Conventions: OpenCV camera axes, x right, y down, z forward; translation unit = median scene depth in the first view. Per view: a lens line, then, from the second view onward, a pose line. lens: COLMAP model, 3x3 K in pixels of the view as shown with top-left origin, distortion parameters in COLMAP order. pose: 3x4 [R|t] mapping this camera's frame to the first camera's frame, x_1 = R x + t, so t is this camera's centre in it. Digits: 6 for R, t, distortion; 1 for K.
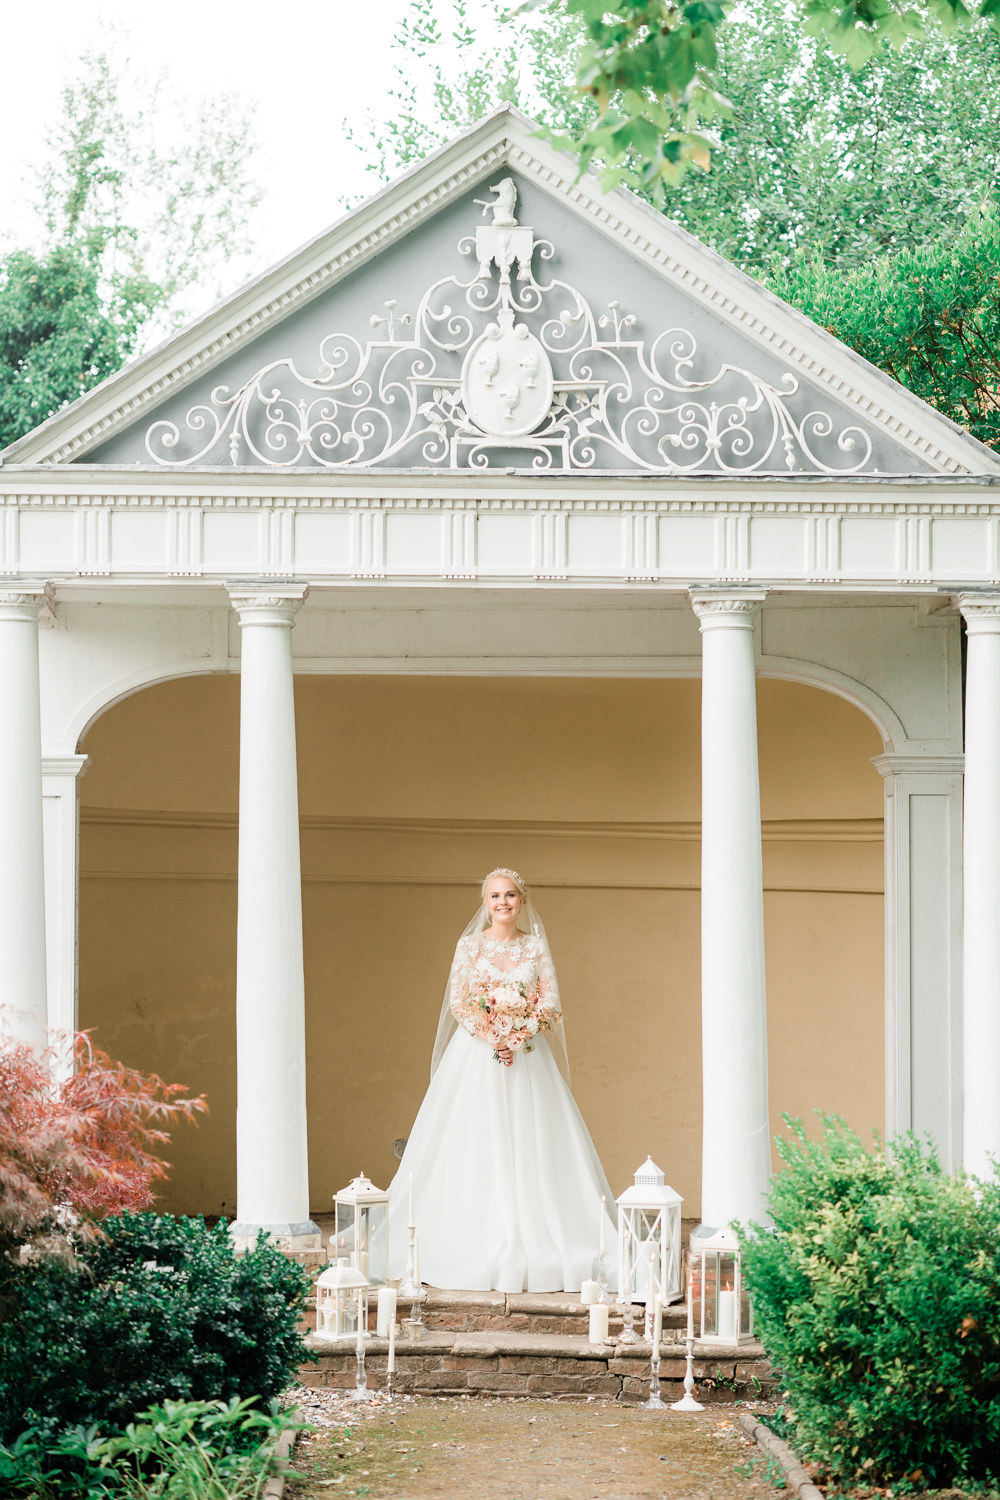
lens RADIAL K [[3799.2, 0, 500.0], [0, 3799.2, 750.0], [0, 0, 1]] dist [0.065772, 0.732737]
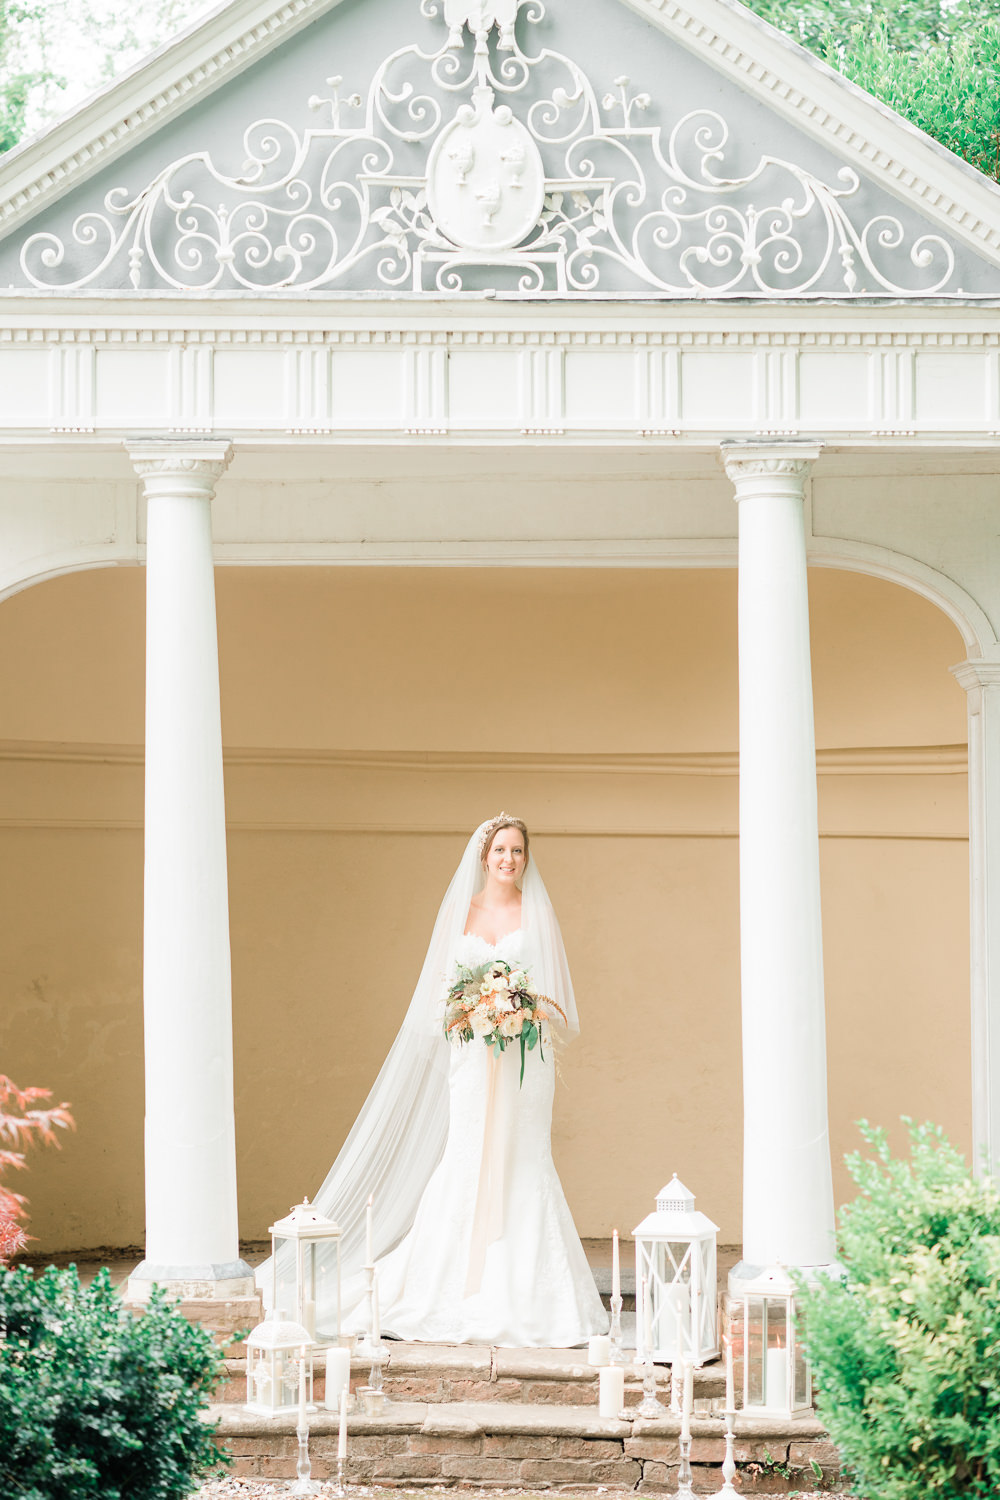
lens RADIAL K [[3799.2, 0, 500.0], [0, 3799.2, 750.0], [0, 0, 1]] dist [0.065772, 0.732737]
pose [[0.999960, -0.007593, -0.004662, 0.007682], [0.007618, 0.999956, 0.005488, 0.015556], [0.004620, -0.005523, 0.999974, 0.221176]]
